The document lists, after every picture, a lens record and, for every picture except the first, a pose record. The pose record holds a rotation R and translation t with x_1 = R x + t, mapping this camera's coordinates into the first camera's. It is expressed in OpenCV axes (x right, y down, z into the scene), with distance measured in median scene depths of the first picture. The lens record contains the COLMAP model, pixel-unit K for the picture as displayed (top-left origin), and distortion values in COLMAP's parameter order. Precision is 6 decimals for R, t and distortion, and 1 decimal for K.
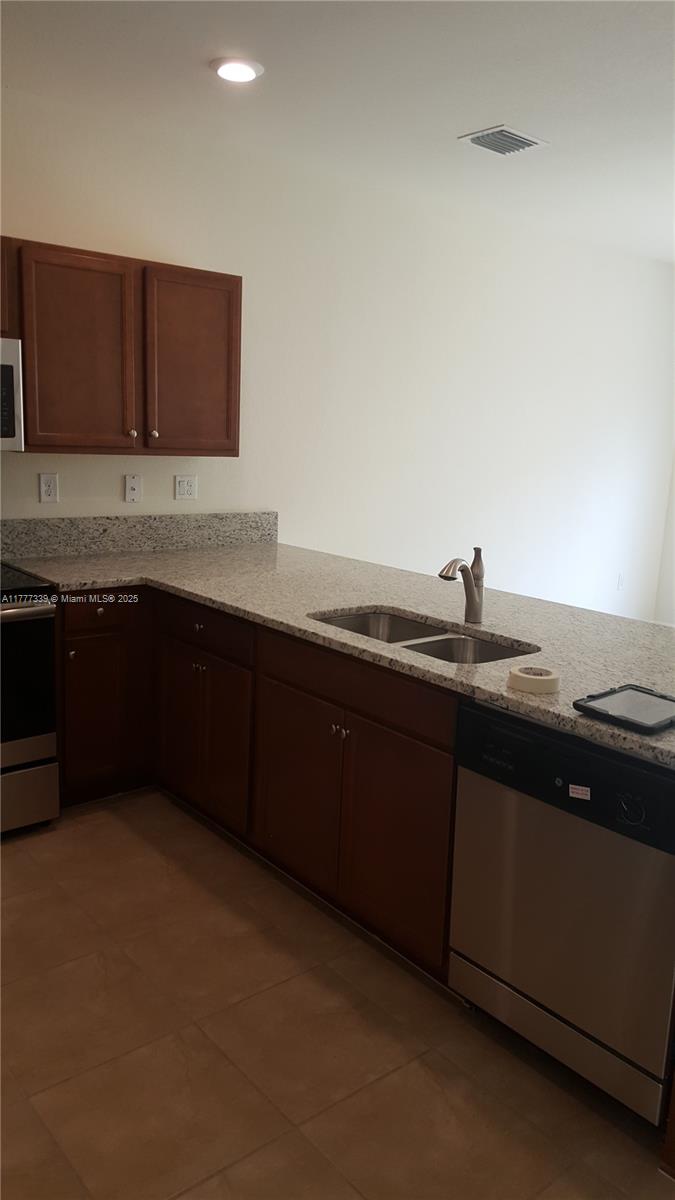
lens RADIAL K [[909.5, 0, 337.5], [0, 909.5, 600.0], [0, 0, 1]] dist [-0.000514, -0.001353]
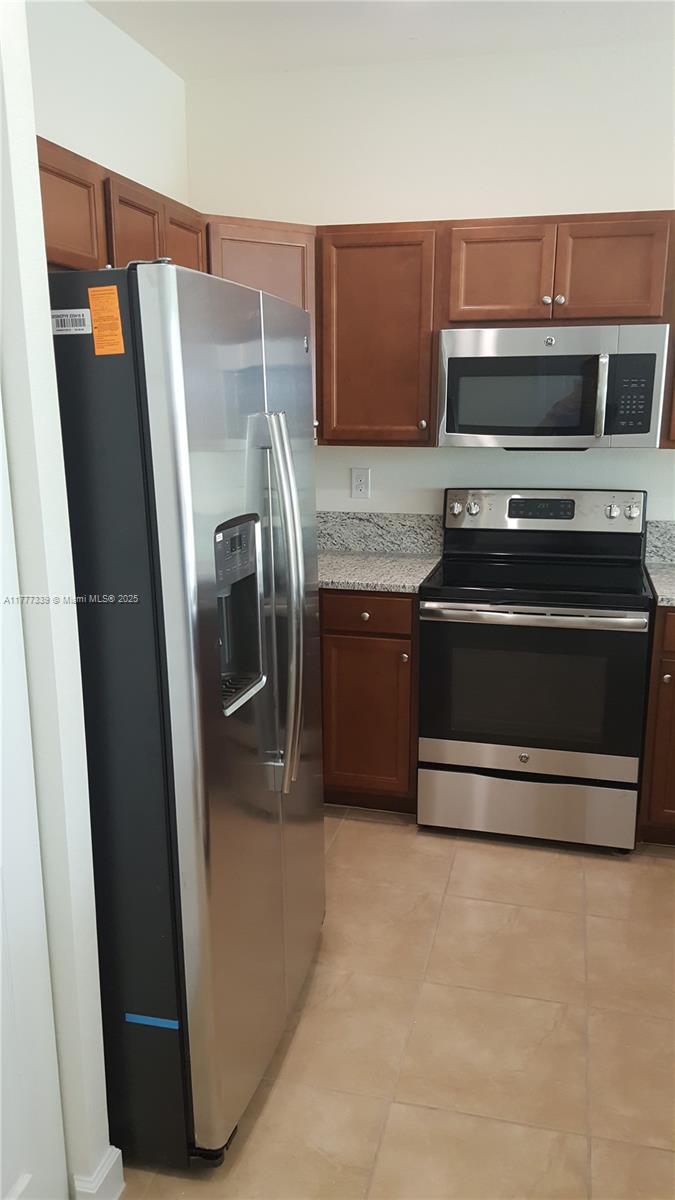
lens RADIAL K [[909.5, 0, 337.5], [0, 909.5, 600.0], [0, 0, 1]] dist [-0.000514, -0.001353]
pose [[0.594201, 0.132764, -0.793284, 0.187701], [-0.131478, 0.989049, 0.067045, -0.027388], [0.793498, 0.064461, 0.605149, 0.181047]]
